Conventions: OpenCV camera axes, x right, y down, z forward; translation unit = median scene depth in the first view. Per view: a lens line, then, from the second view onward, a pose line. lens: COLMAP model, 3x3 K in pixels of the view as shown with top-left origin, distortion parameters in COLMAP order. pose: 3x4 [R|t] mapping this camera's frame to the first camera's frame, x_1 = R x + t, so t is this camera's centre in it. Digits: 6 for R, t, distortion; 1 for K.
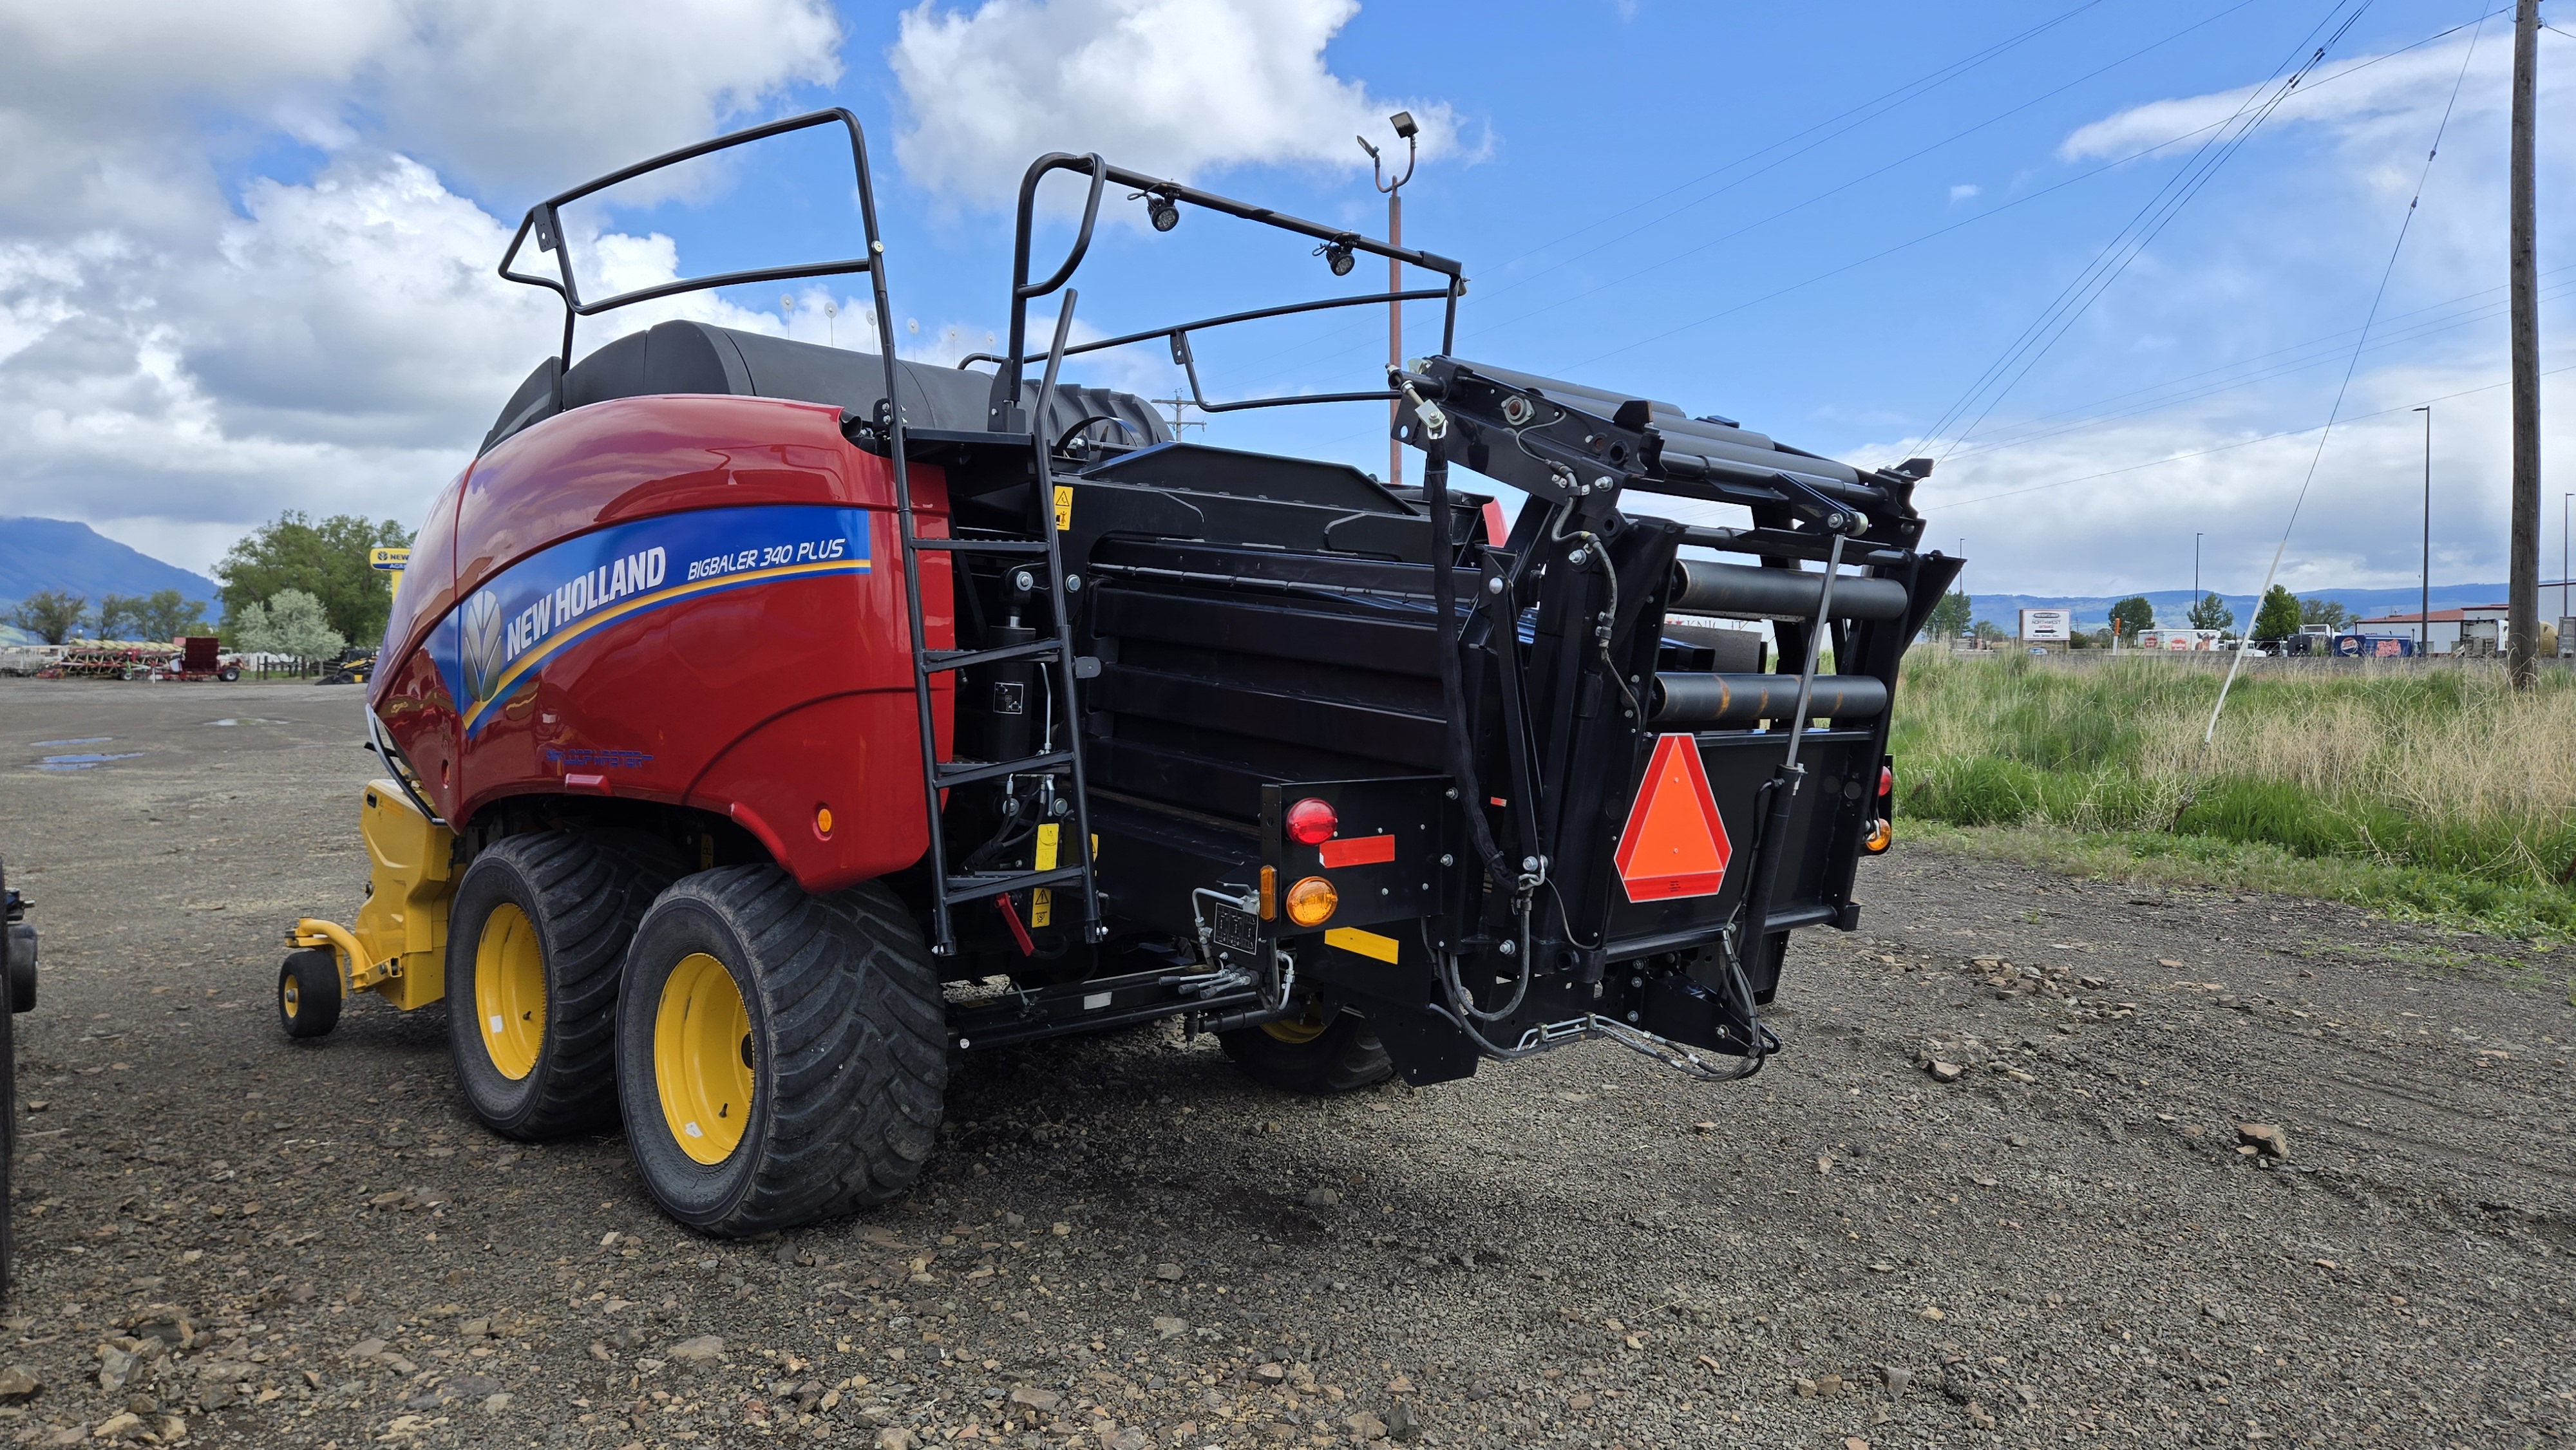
lens RADIAL K [[1620.3, 0, 1288.0], [0, 1620.3, 737.4], [0, 0, 1]] dist [0.066710, -0.048662]
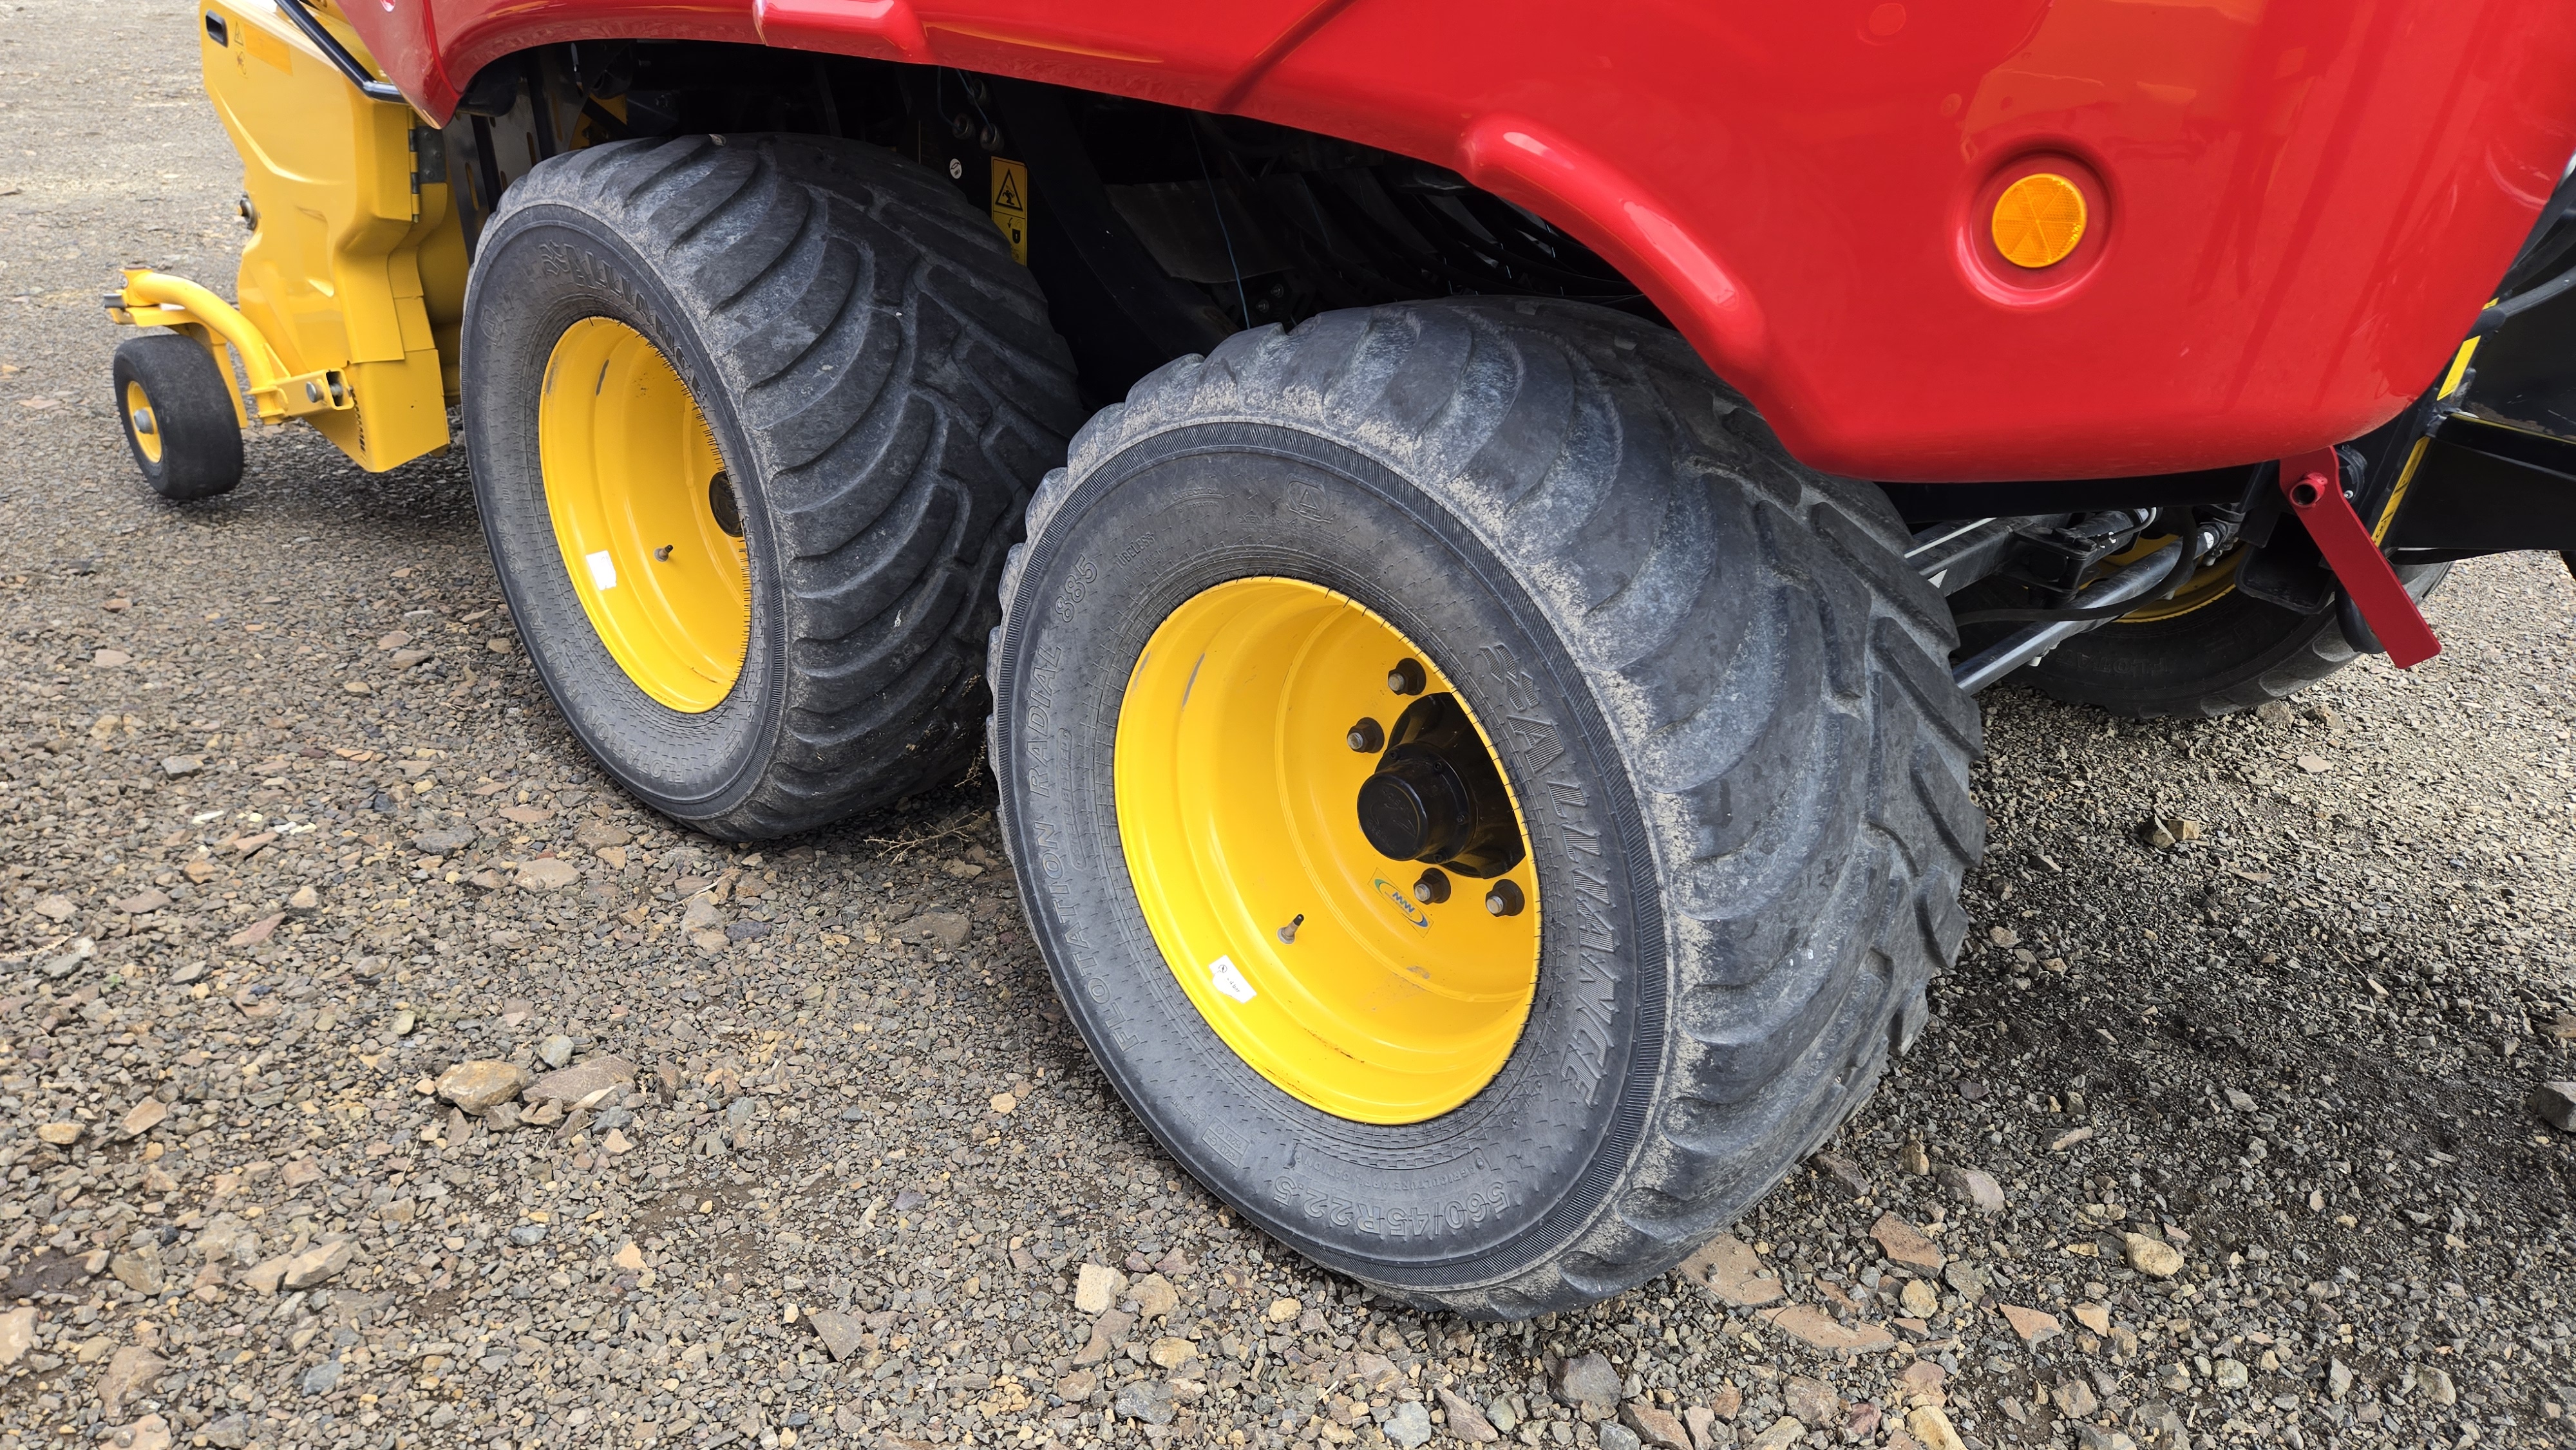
lens RADIAL K [[1620.3, 0, 1288.0], [0, 1620.3, 737.4], [0, 0, 1]] dist [0.066710, -0.048662]
pose [[0.998424, 0.031026, 0.046763, -0.307032], [-0.047382, 0.912565, 0.406177, 0.019138], [-0.030072, -0.407753, 0.912597, 0.548923]]
